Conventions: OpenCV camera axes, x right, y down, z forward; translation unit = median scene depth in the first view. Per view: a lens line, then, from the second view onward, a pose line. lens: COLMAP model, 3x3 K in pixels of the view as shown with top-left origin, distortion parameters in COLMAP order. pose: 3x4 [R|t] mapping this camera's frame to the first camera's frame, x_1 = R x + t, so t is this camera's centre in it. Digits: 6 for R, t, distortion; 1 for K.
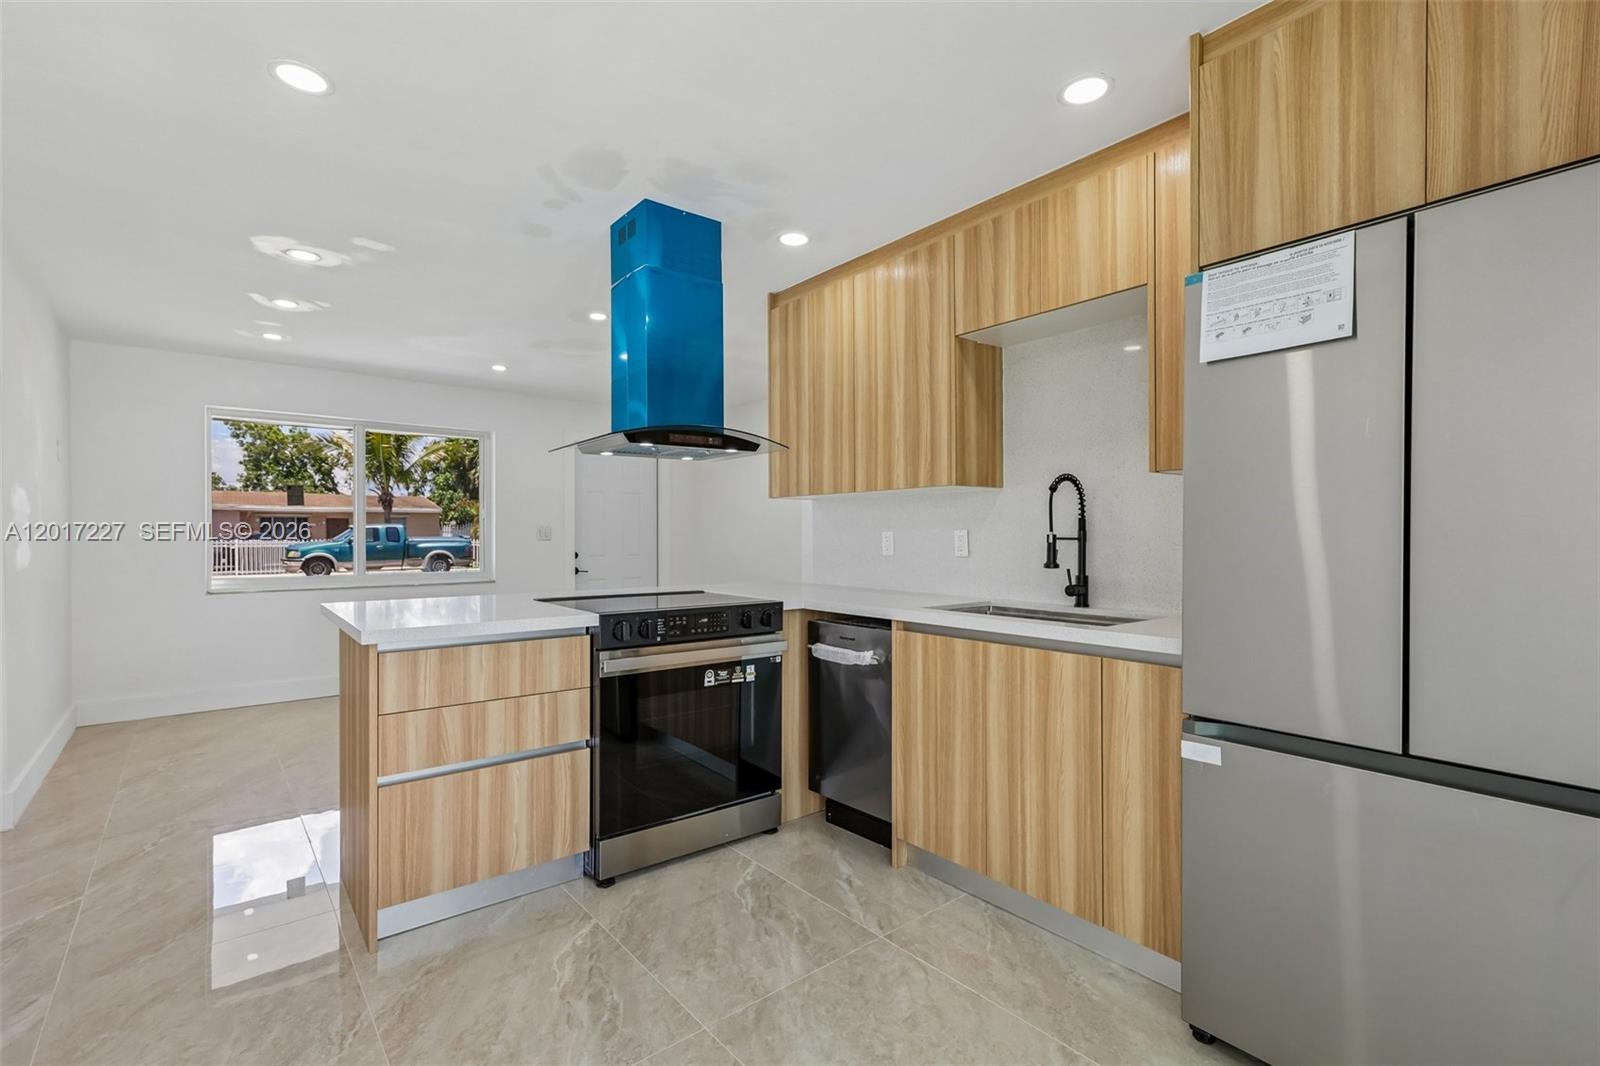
lens RADIAL K [[722.3, 0, 813.1], [0, 722.3, 538.9], [0, 0, 1]] dist [0.001341, 0.002561]
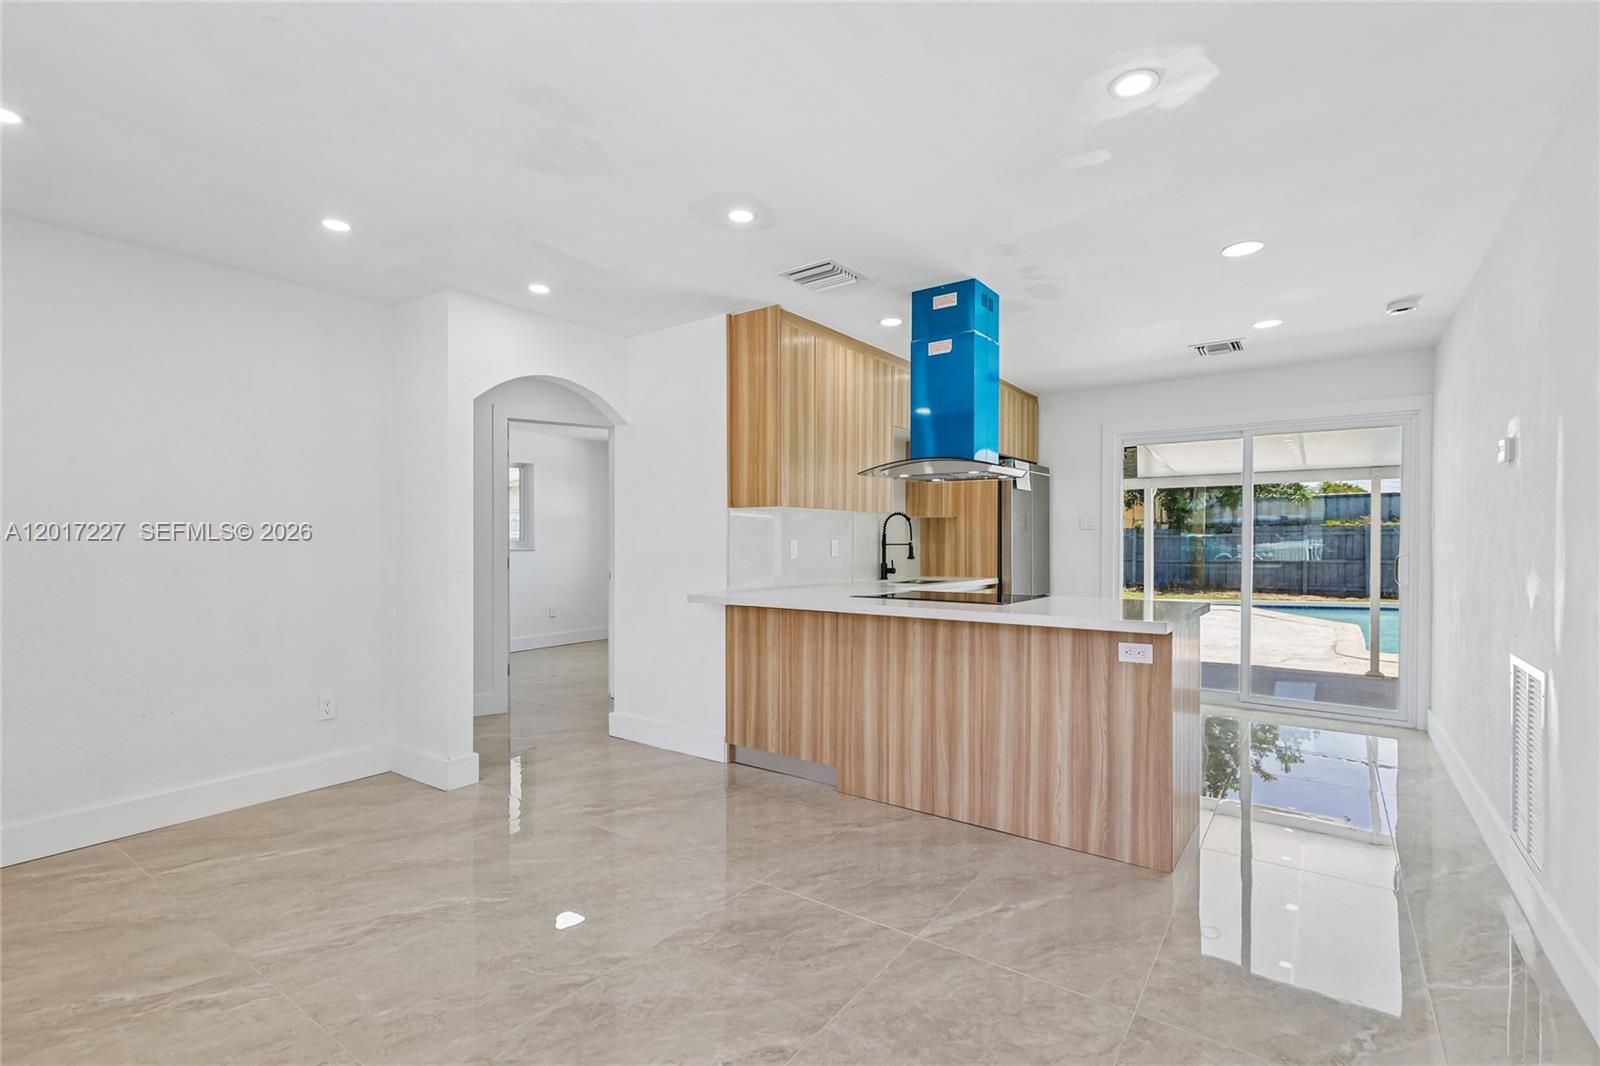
lens RADIAL K [[722.3, 0, 794.8], [0, 722.3, 545.5], [0, 0, 1]] dist [0.001341, 0.002561]
pose [[-0.233966, -0.007687, 0.972214, -0.163137], [0.003834, 0.999954, 0.008829, -0.001648], [-0.972237, 0.005793, -0.233926, 0.188234]]
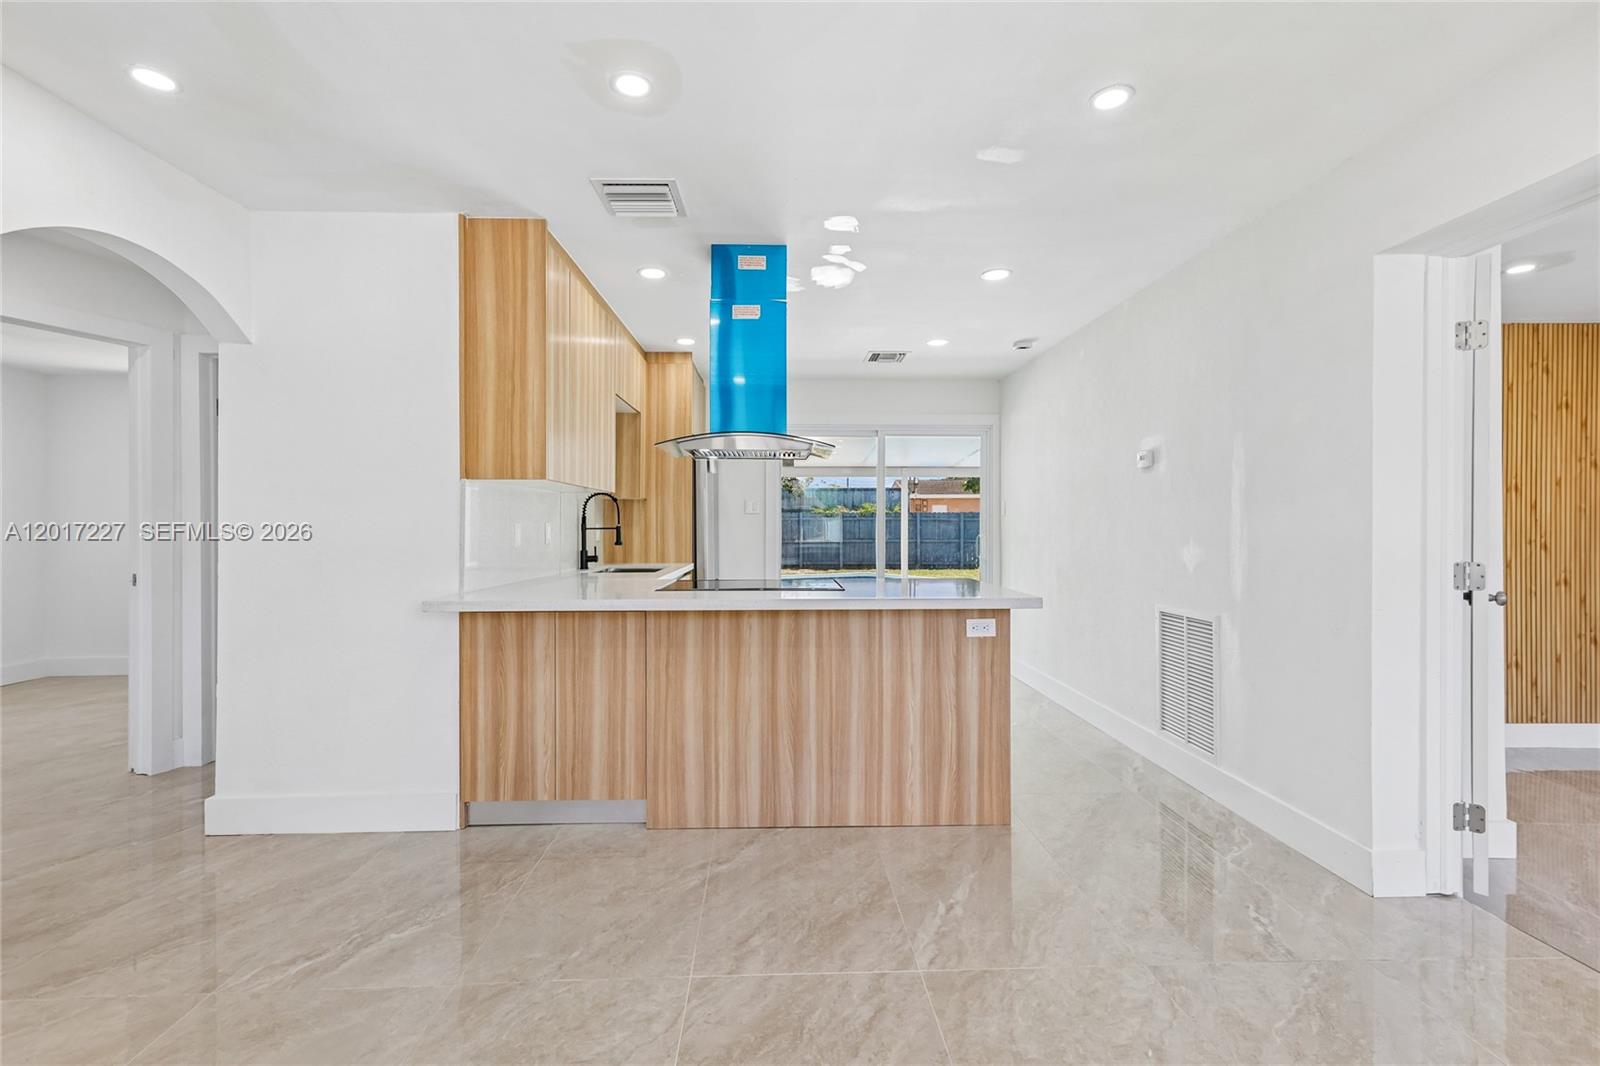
lens RADIAL K [[722.3, 0, 791.0], [0, 722.3, 522.5], [0, 0, 1]] dist [0.001341, 0.002561]
pose [[-0.780685, 0.002494, 0.624920, -0.117531], [0.003301, 0.999995, 0.000133, -0.001421], [-0.624916, 0.002167, -0.780689, 0.224227]]
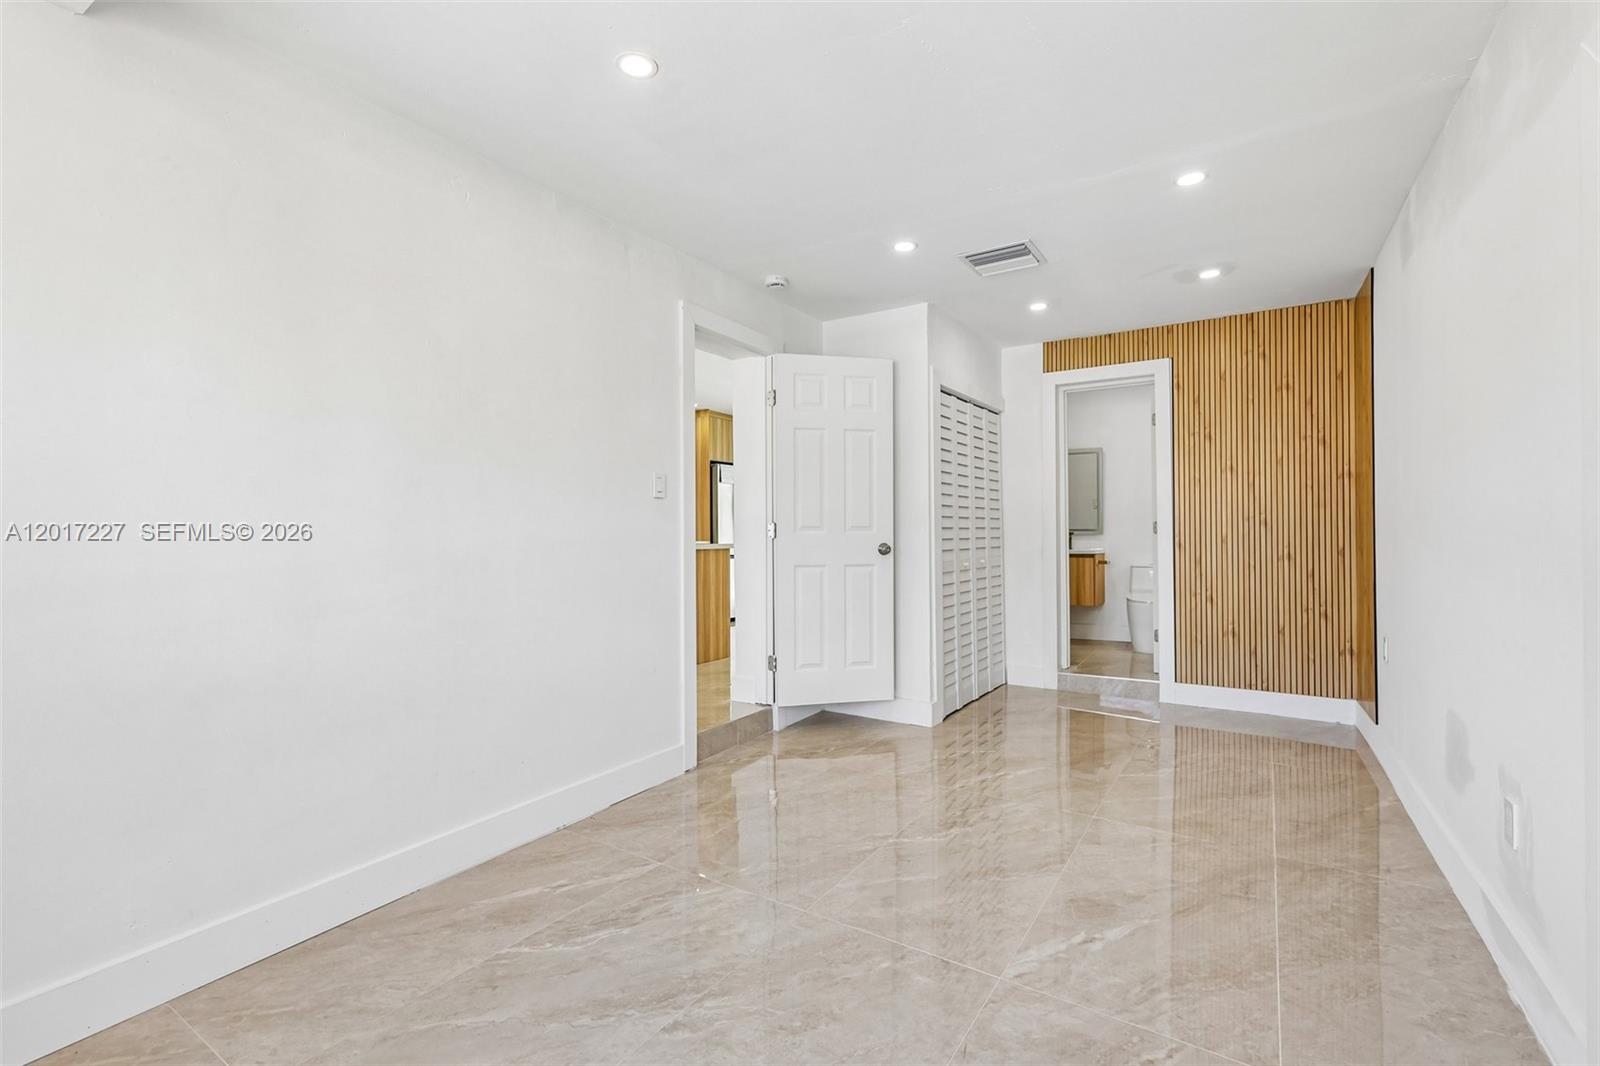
lens RADIAL K [[722.3, 0, 801.2], [0, 722.3, 525.9], [0, 0, 1]] dist [0.001341, 0.002561]
pose [[-0.300832, 0.012772, 0.953592, -0.288131], [0.010018, 0.999897, -0.010232, 0.006355], [-0.953625, 0.006475, -0.300929, 0.142105]]
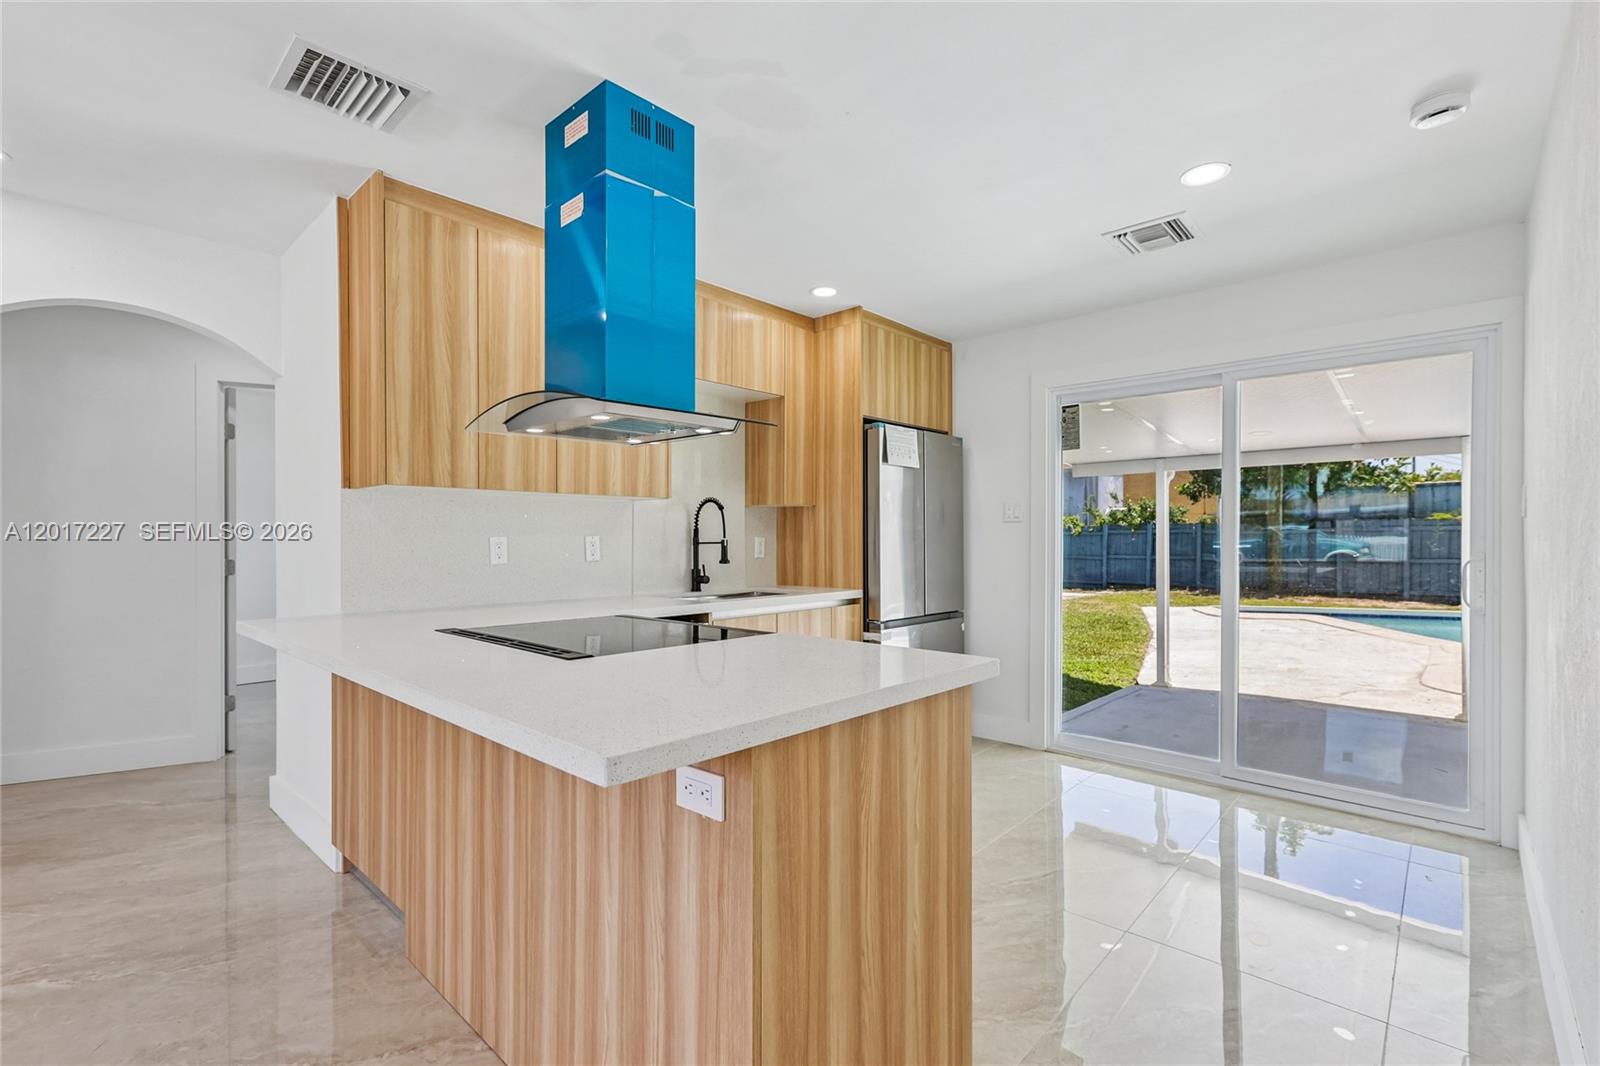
lens RADIAL K [[722.3, 0, 788.2], [0, 722.3, 538.0], [0, 0, 1]] dist [0.001341, 0.002561]
pose [[-0.126881, -0.000874, 0.991918, -0.116723], [0.005740, 0.999982, 0.001616, -0.001164], [-0.991901, 0.005899, -0.126873, 0.111372]]
